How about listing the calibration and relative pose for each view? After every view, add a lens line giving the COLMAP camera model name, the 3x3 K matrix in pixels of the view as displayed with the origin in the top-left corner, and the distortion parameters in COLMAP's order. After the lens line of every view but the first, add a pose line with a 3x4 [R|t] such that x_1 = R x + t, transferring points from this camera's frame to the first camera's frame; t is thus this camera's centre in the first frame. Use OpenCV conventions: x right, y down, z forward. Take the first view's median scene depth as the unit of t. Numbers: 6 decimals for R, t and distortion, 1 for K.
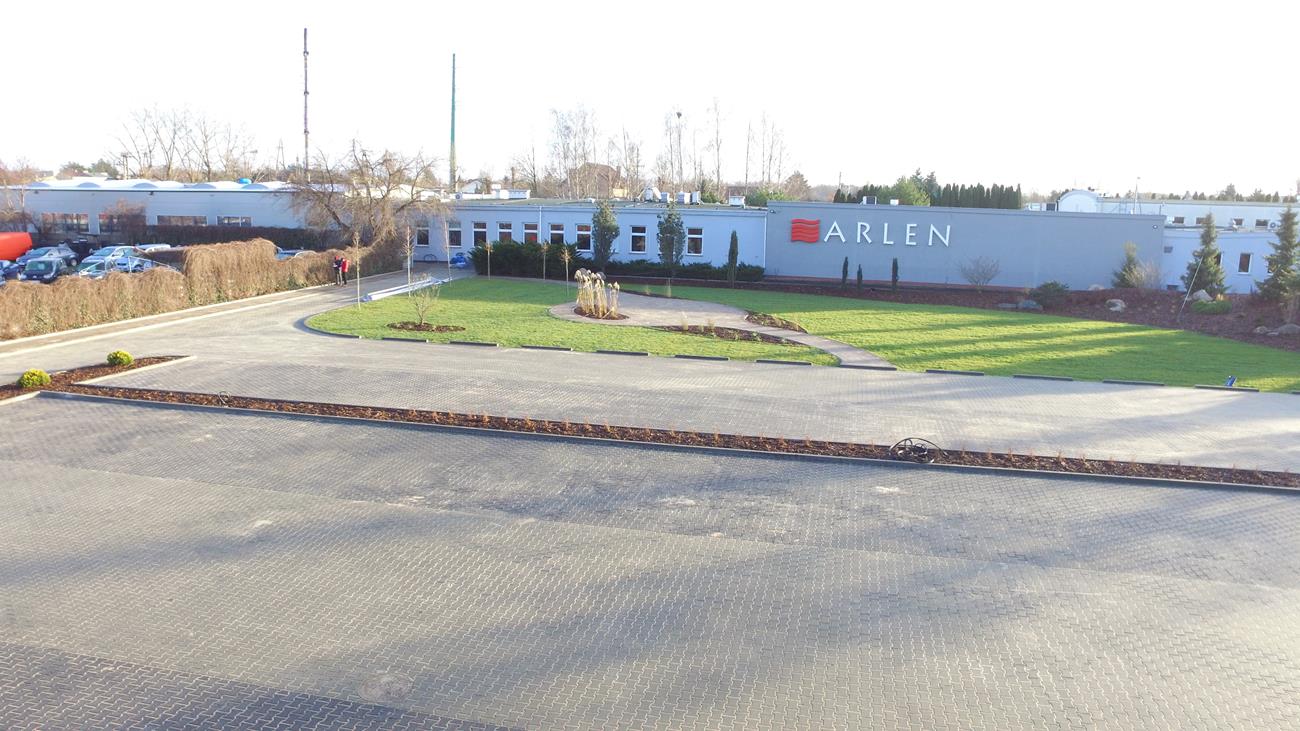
lens RADIAL K [[881.9, 0, 659.0], [0, 881.9, 341.1], [0, 0, 1]] dist [-0.128378, 0.096480]
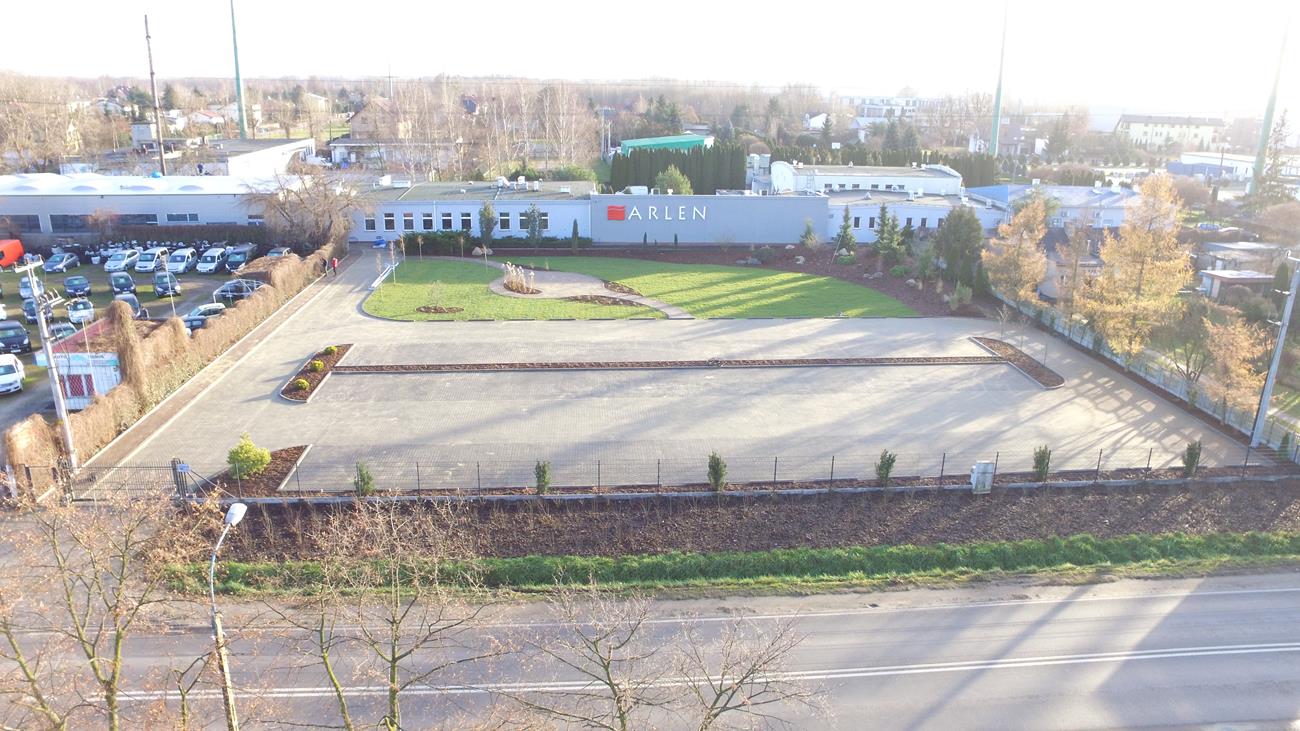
lens RADIAL K [[881.9, 0, 659.0], [0, 881.9, 341.1], [0, 0, 1]] dist [-0.128378, 0.096480]
pose [[0.955754, -0.090592, 0.279872, -0.275440], [0.053094, 0.988899, 0.138782, -0.141772], [-0.289337, -0.117782, 0.949953, -0.674632]]
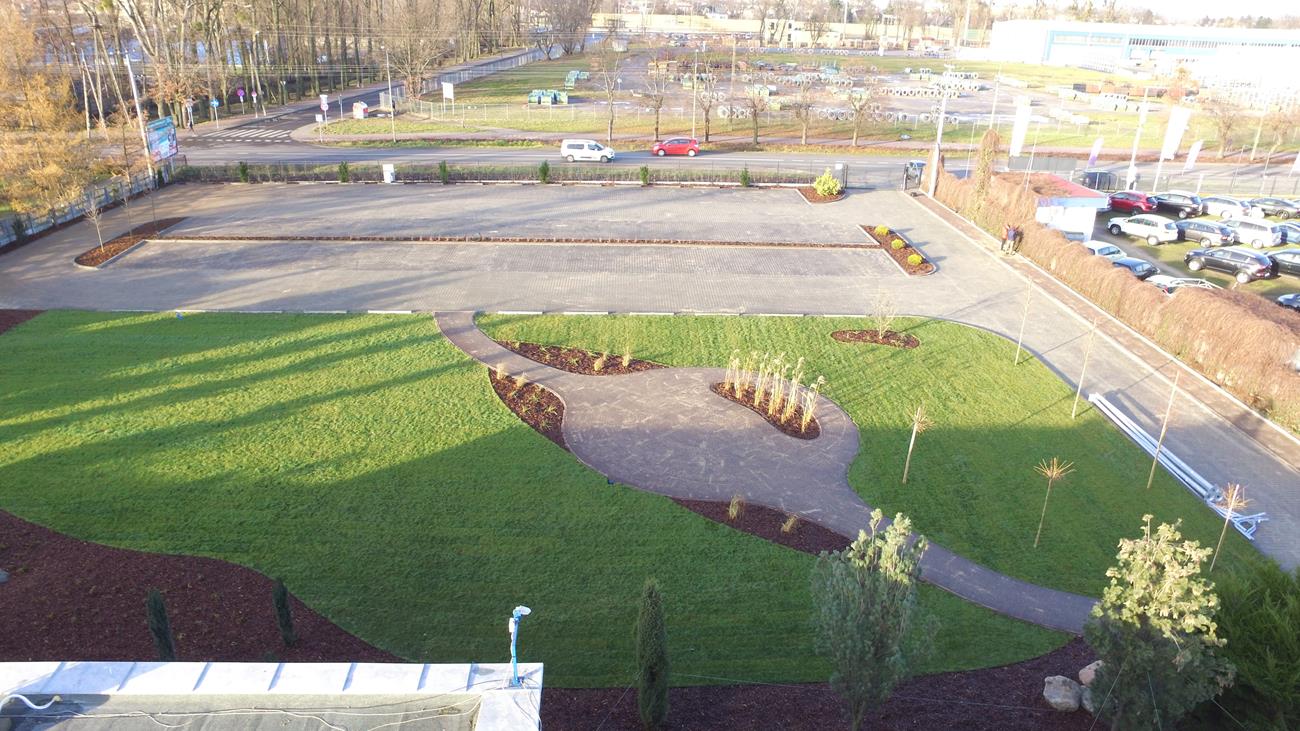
lens RADIAL K [[881.9, 0, 659.0], [0, 881.9, 341.1], [0, 0, 1]] dist [-0.128378, 0.096480]
pose [[-0.968160, 0.054781, -0.244263, 0.174942], [-0.079000, 0.859037, 0.505780, -0.402112], [0.237538, 0.508973, -0.827358, 1.420292]]
